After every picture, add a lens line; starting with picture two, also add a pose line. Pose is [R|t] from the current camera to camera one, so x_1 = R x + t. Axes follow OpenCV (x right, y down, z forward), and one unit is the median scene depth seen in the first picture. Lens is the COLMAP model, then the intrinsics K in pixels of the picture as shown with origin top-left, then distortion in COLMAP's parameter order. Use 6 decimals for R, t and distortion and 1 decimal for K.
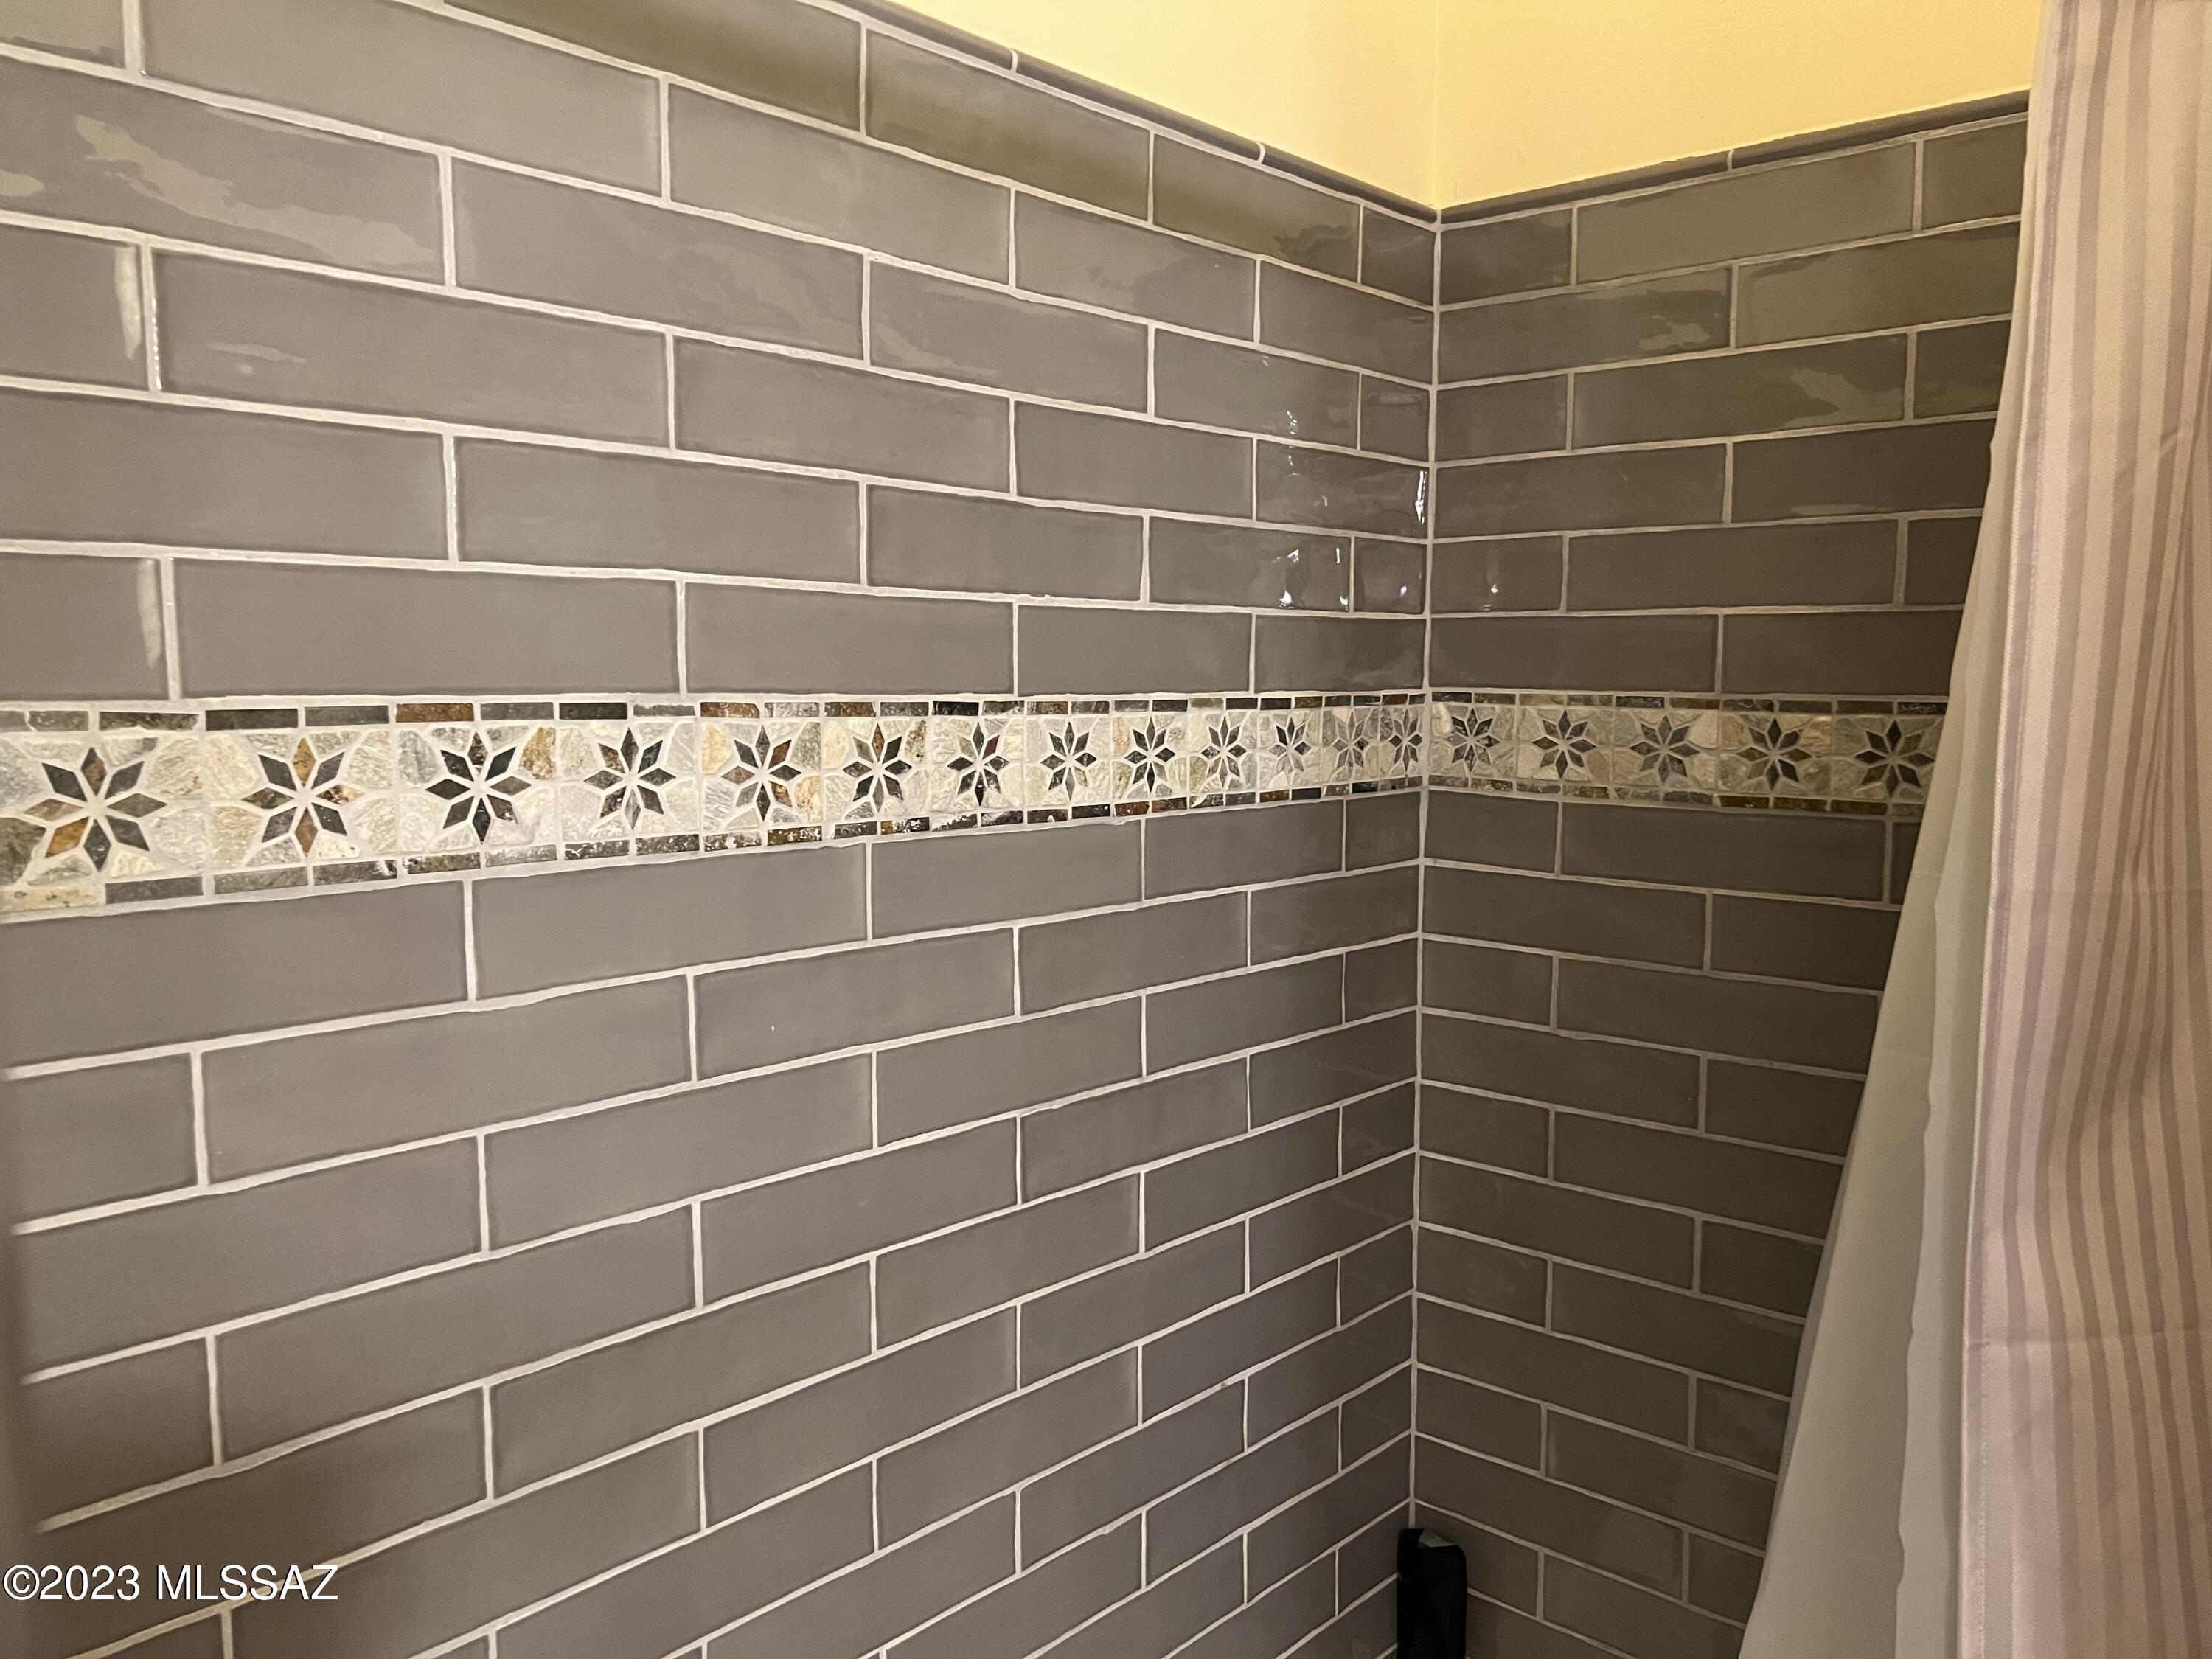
lens RADIAL K [[1670.3, 0, 1107.1], [0, 1670.3, 851.5], [0, 0, 1]] dist [0.056728, -0.062214]
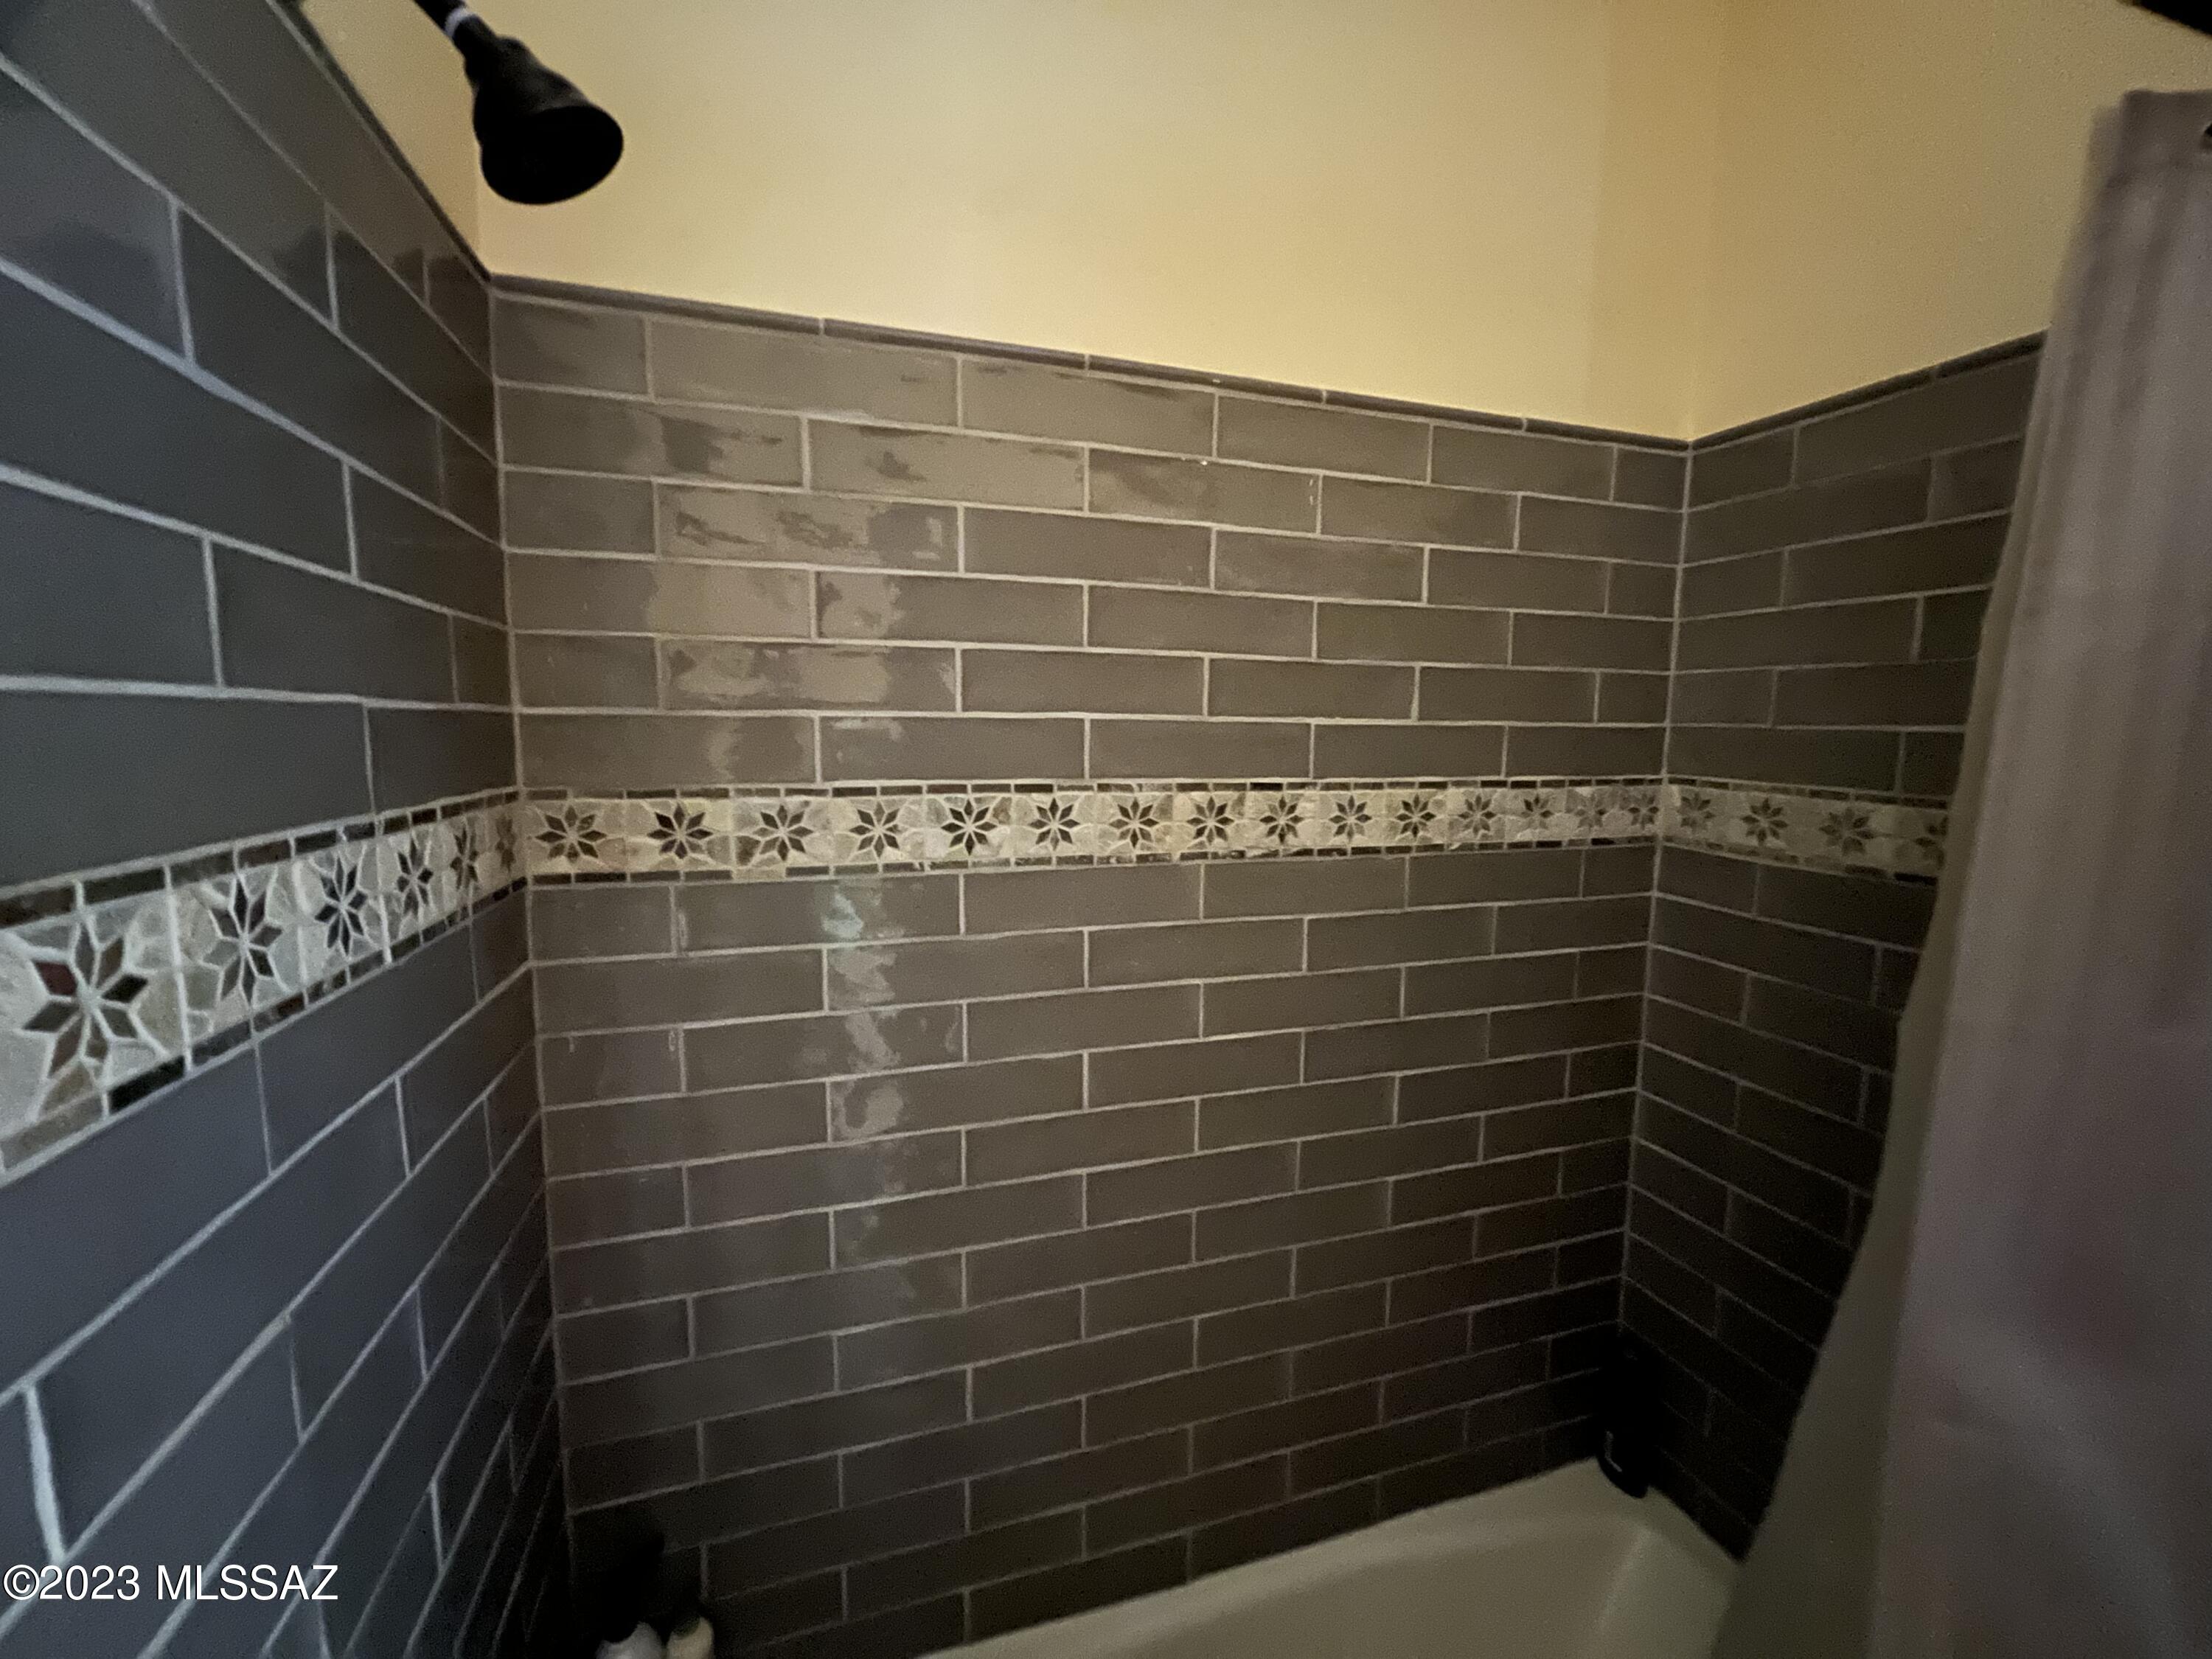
lens RADIAL K [[898.5, 0, 1105.7], [0, 898.5, 829.2], [0, 0, 1]] dist [-0.004360, -0.000341]
pose [[0.868989, 0.067173, -0.490251, 0.218174], [-0.062389, 0.997710, 0.026117, -0.057410], [0.490882, 0.007891, 0.871190, 0.134600]]
